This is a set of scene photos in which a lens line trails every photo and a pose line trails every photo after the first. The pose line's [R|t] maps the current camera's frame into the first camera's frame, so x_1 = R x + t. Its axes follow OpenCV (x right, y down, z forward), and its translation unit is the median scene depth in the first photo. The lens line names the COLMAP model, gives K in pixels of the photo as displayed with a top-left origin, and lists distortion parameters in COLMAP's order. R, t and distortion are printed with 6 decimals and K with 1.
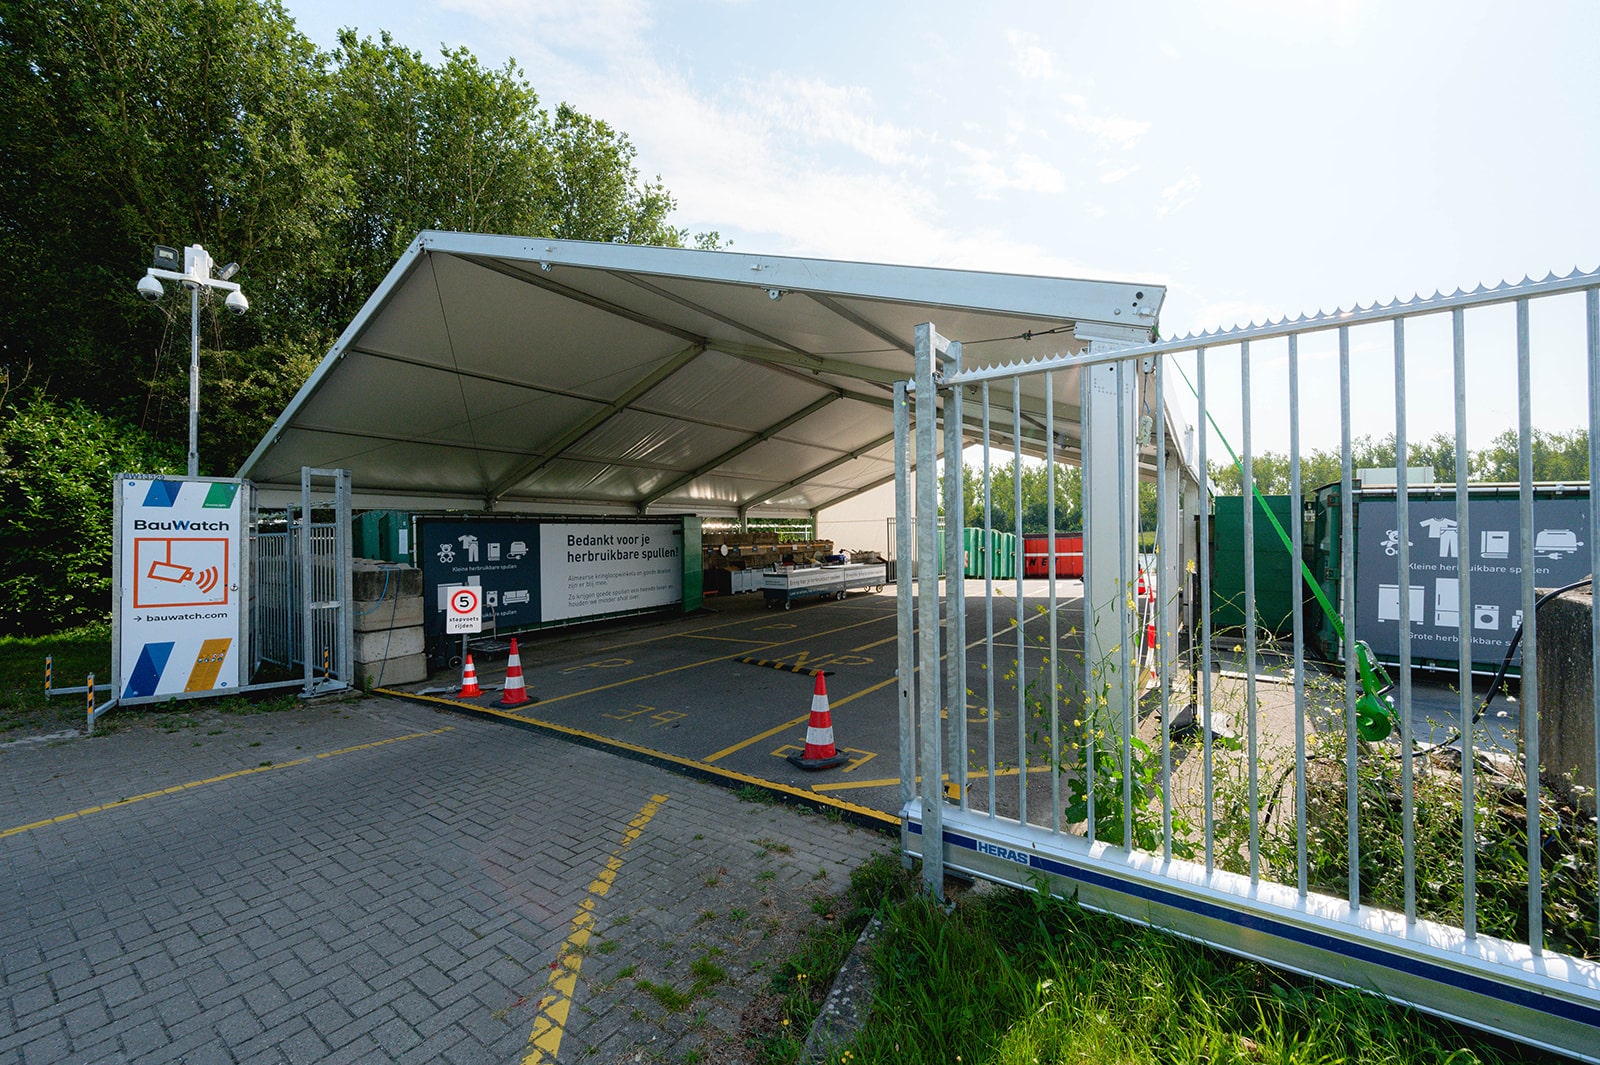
lens RADIAL K [[623.2, 0, 800.0], [0, 623.2, 532.5], [0, 0, 1]] dist [0.002219, 0.000124]
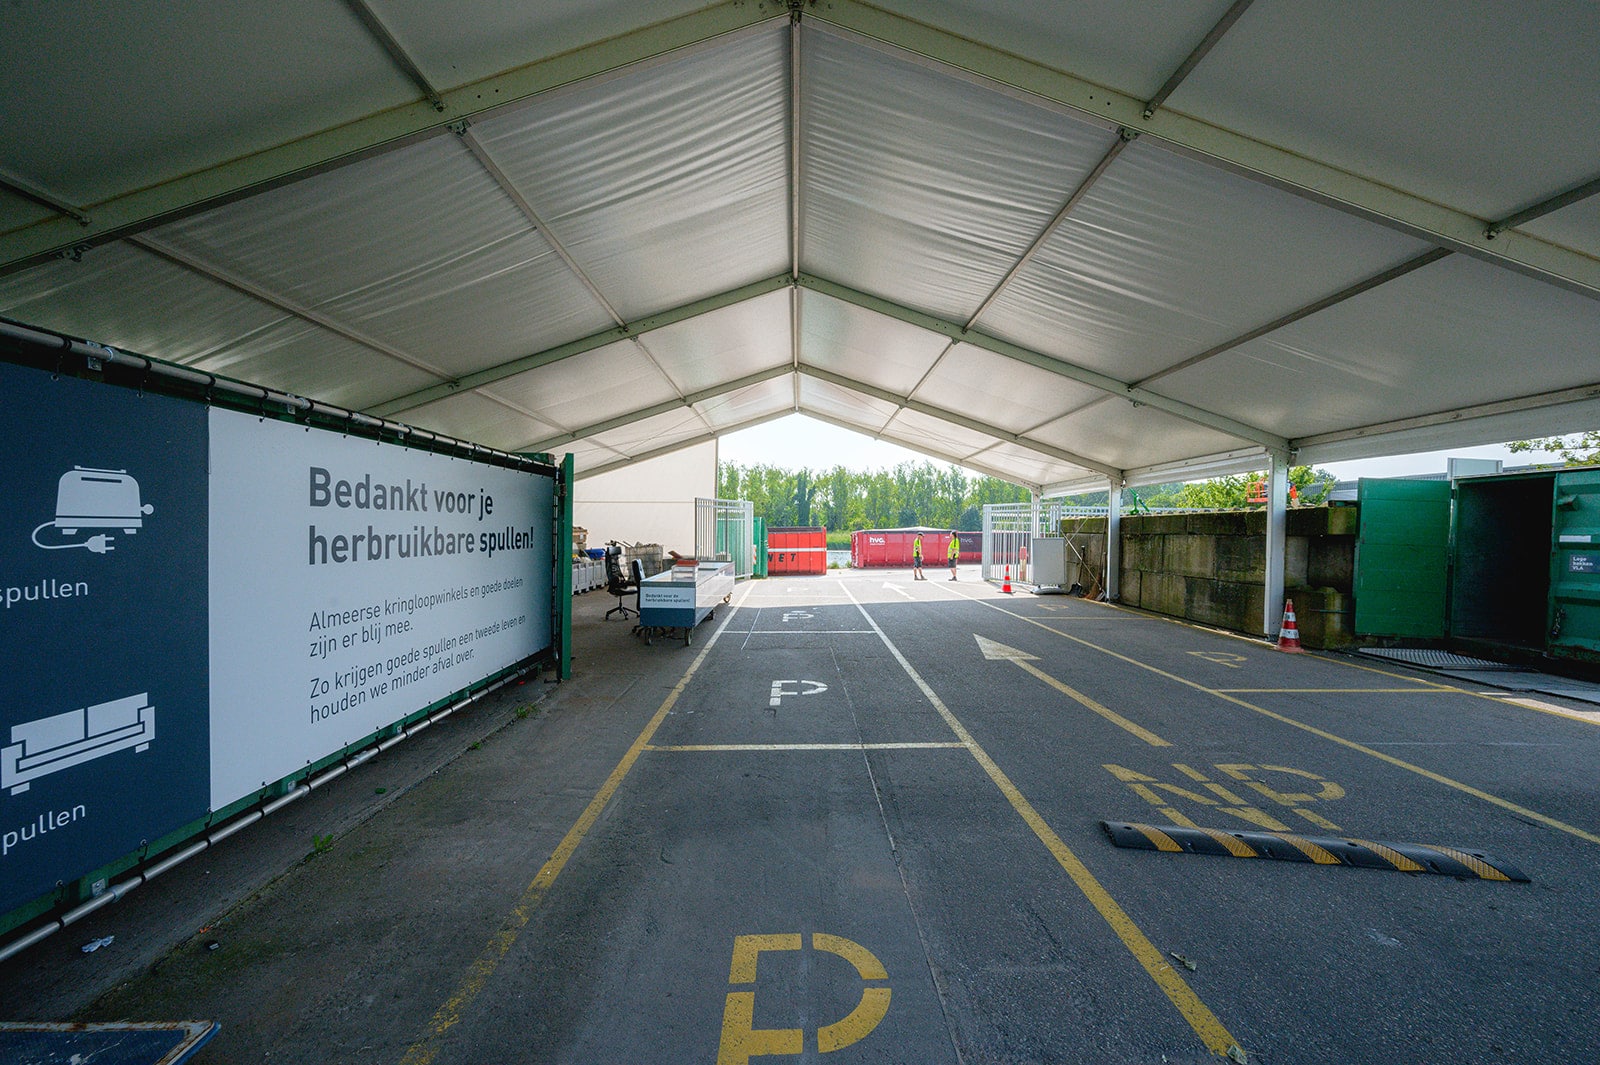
lens RADIAL K [[633.7, 0, 815.5], [0, 633.7, 533.4], [0, 0, 1]] dist [-0.000436, 0.000017]
pose [[0.815125, 0.017775, 0.579012, -0.327271], [-0.022514, 0.999746, 0.001003, 0.026404], [-0.578847, -0.013853, 0.815318, 0.593385]]
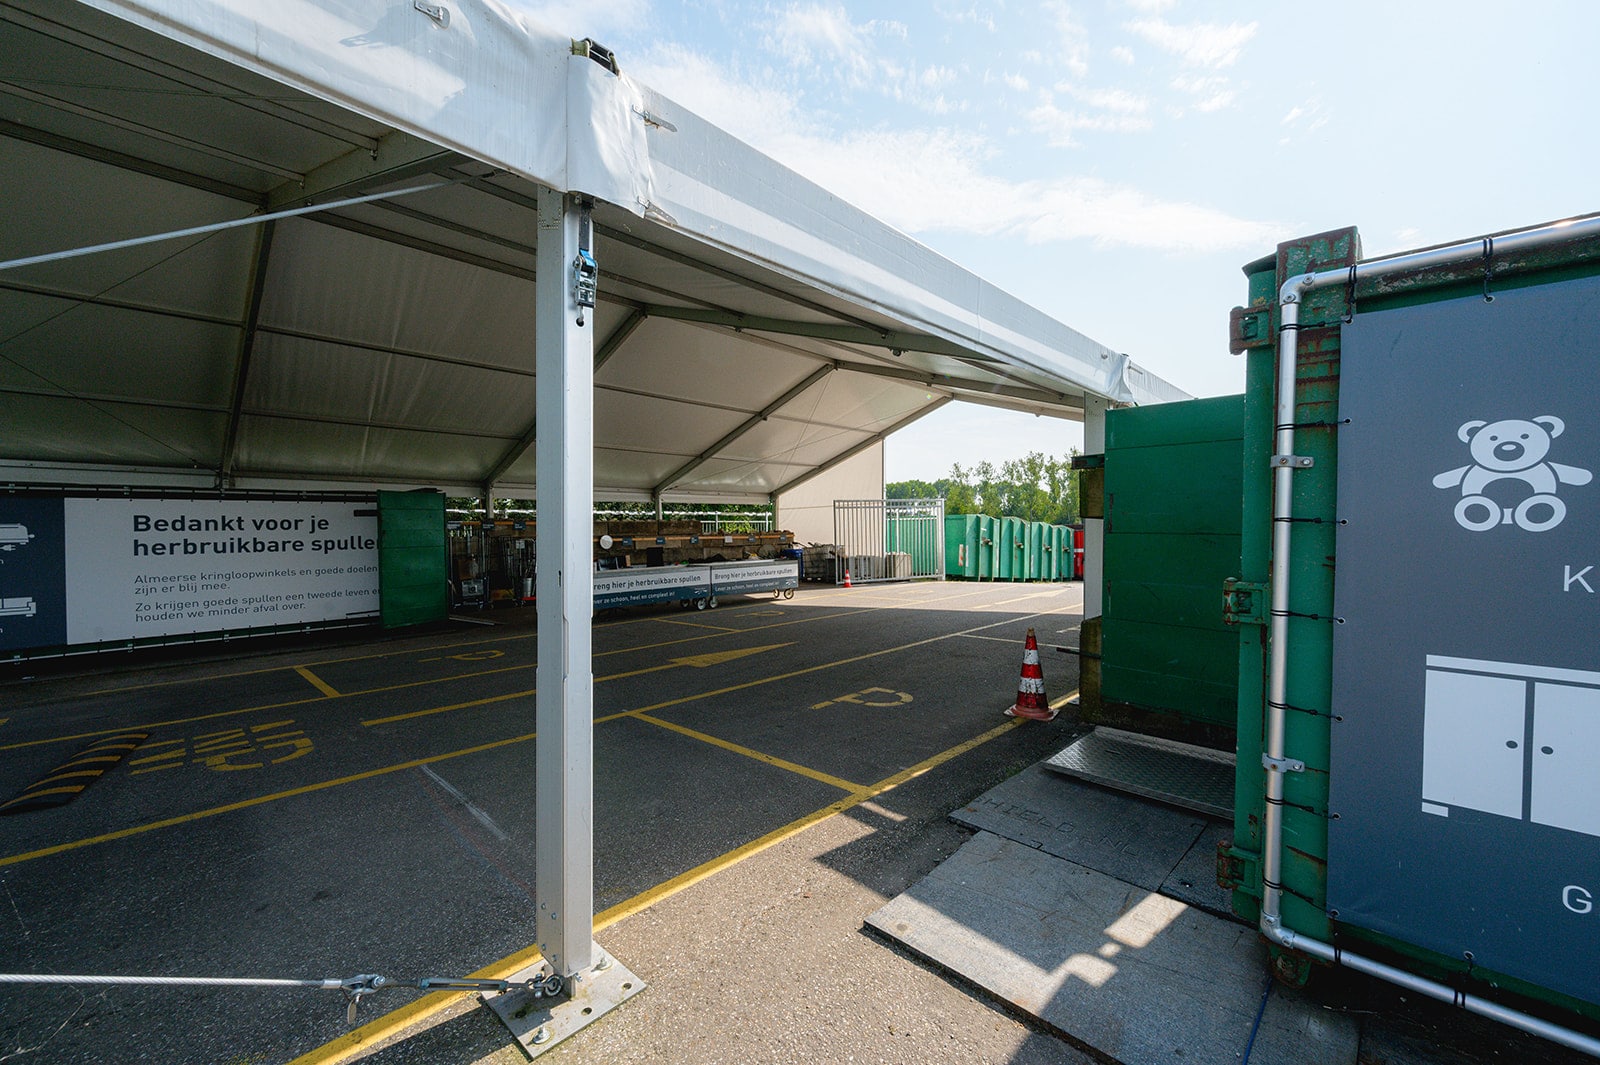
lens RADIAL K [[634.6, 0, 792.6], [0, 634.6, 525.7], [0, 0, 1]] dist [-0.008665, 0.000491]
pose [[0.987233, -0.004327, -0.159225, 0.410269], [0.003755, 0.999985, -0.003897, 0.019199], [0.159239, 0.003249, 0.987235, 0.410002]]
